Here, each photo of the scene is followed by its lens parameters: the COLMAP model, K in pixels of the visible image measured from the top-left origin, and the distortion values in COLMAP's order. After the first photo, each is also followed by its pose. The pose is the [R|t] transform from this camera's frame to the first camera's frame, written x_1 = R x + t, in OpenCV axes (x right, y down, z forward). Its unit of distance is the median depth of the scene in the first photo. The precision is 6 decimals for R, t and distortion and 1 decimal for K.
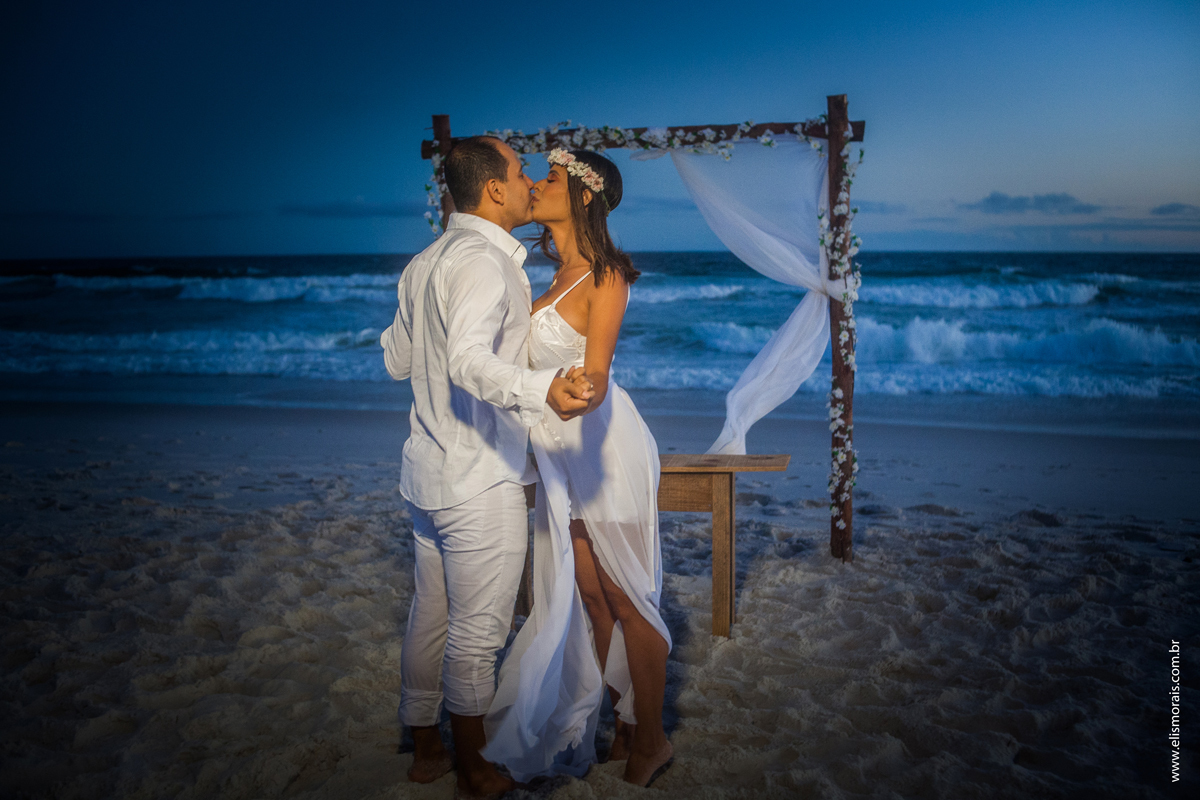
lens RADIAL K [[1178.0, 0, 608.1], [0, 1178.0, 382.1], [0, 0, 1]] dist [-0.128052, 0.045847]
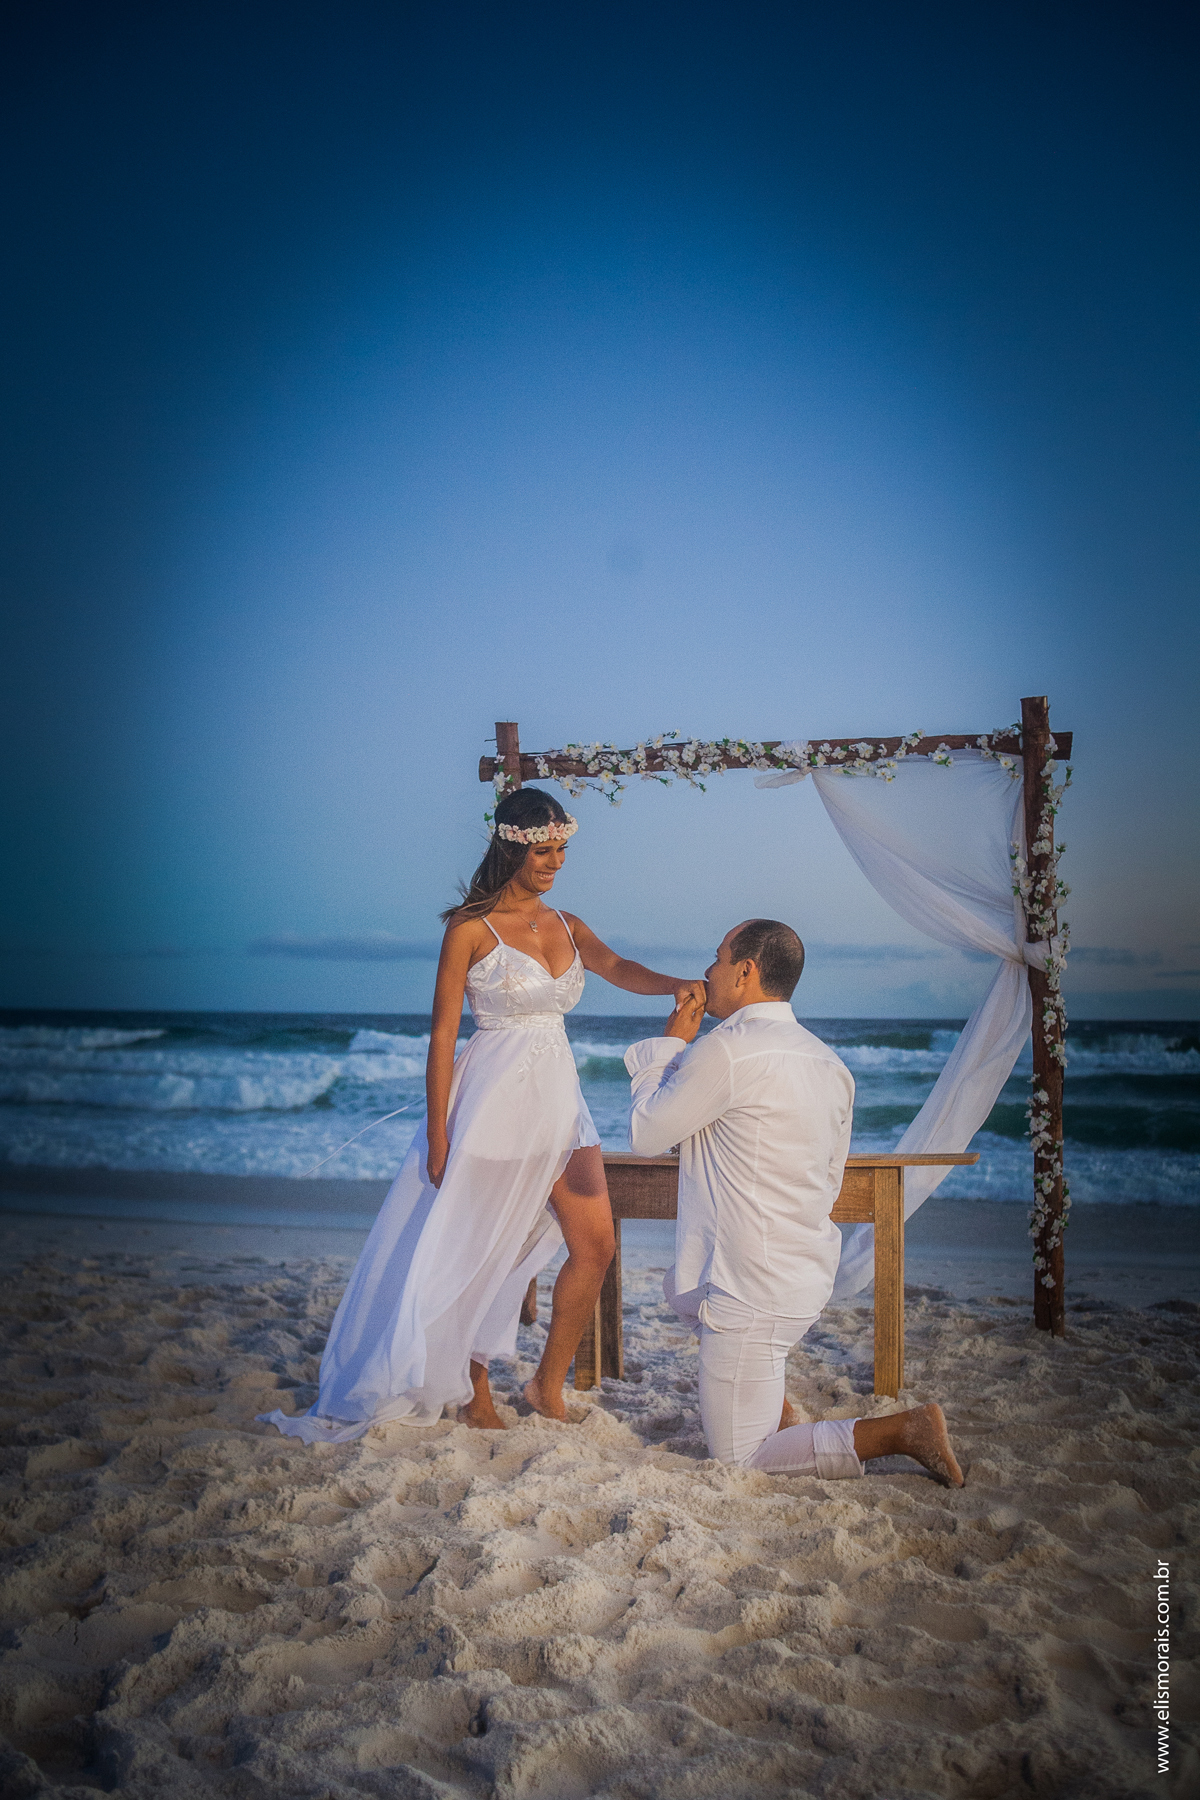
lens RADIAL K [[1756.5, 0, 600.0], [0, 1756.5, 900.0], [0, 0, 1]] dist [-0.121670, 0.013139]
pose [[0.998543, 0.013113, -0.052352, -0.023029], [-0.021995, 0.984699, -0.172870, 0.082318], [0.049284, 0.173770, 0.983552, -0.098068]]
